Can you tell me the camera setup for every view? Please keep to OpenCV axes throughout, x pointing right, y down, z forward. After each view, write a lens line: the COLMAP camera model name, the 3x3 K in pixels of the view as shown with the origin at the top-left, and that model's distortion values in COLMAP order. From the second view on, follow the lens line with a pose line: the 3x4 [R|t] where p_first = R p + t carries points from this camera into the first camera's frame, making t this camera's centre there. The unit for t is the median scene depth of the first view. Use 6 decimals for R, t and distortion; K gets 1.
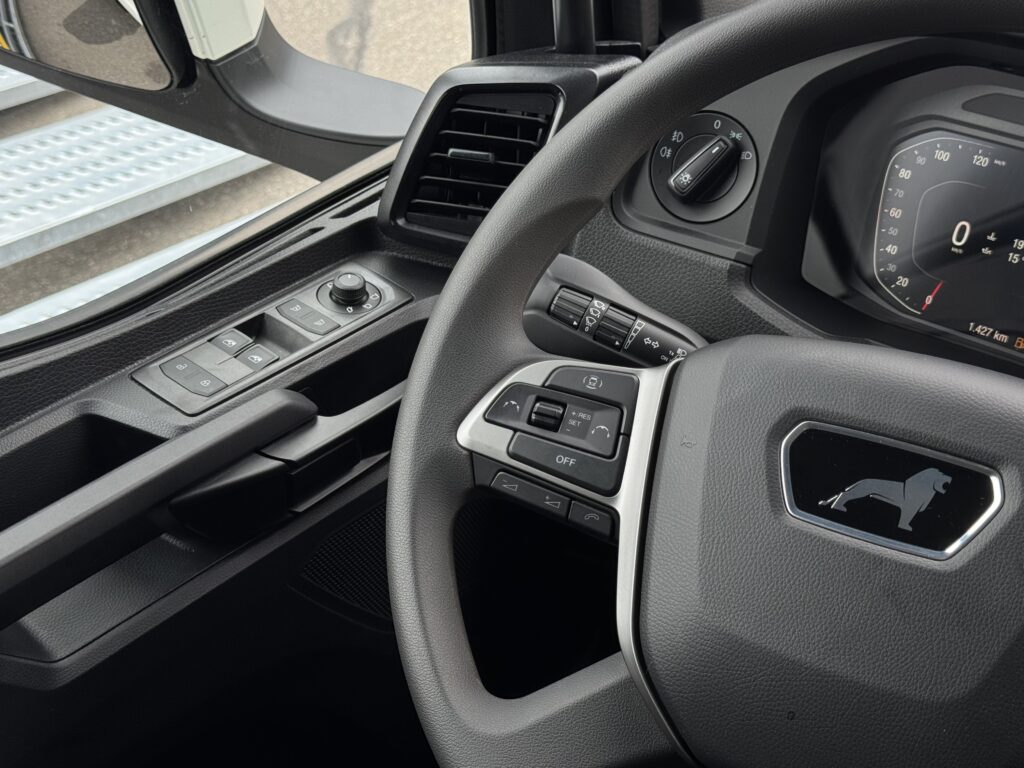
lens RADIAL K [[1466.0, 0, 512.0], [0, 1466.0, 384.0], [0, 0, 1]] dist [0.193886, -0.010443]
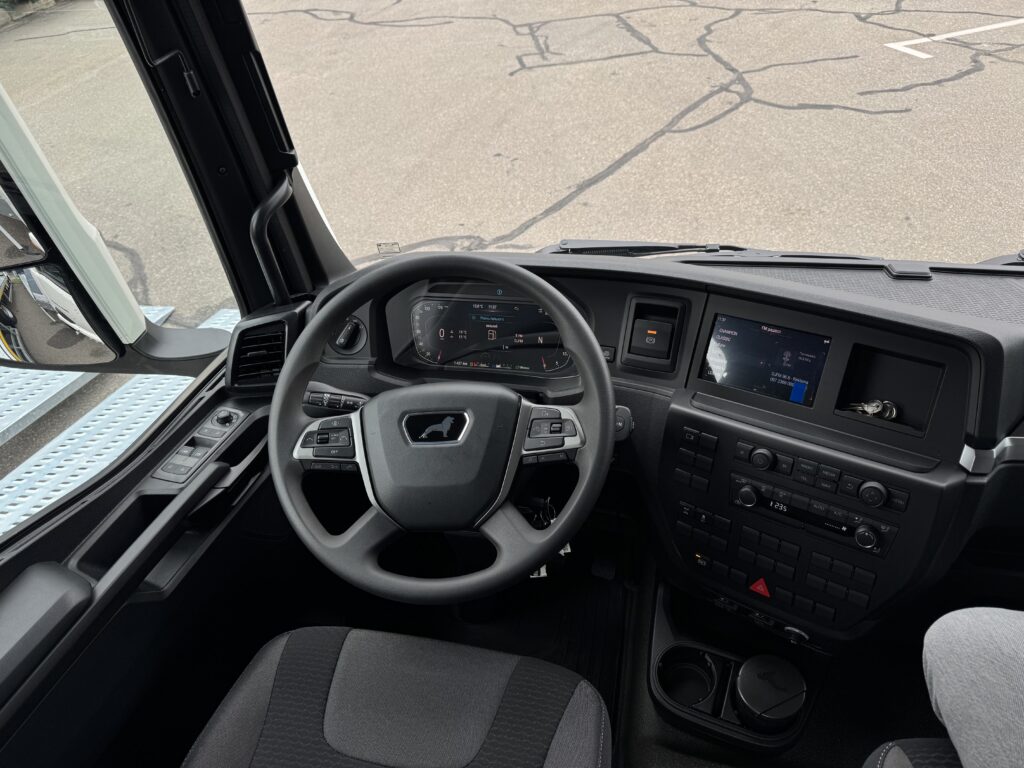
lens RADIAL K [[589.6, 0, 512.0], [0, 589.6, 384.0], [0, 0, 1]] dist [-0.001653, -0.000578]
pose [[0.888740, -0.284789, 0.359216, -0.024171], [0.292983, 0.955558, 0.032702, -0.008387], [-0.352565, 0.076181, 0.932681, -0.168394]]
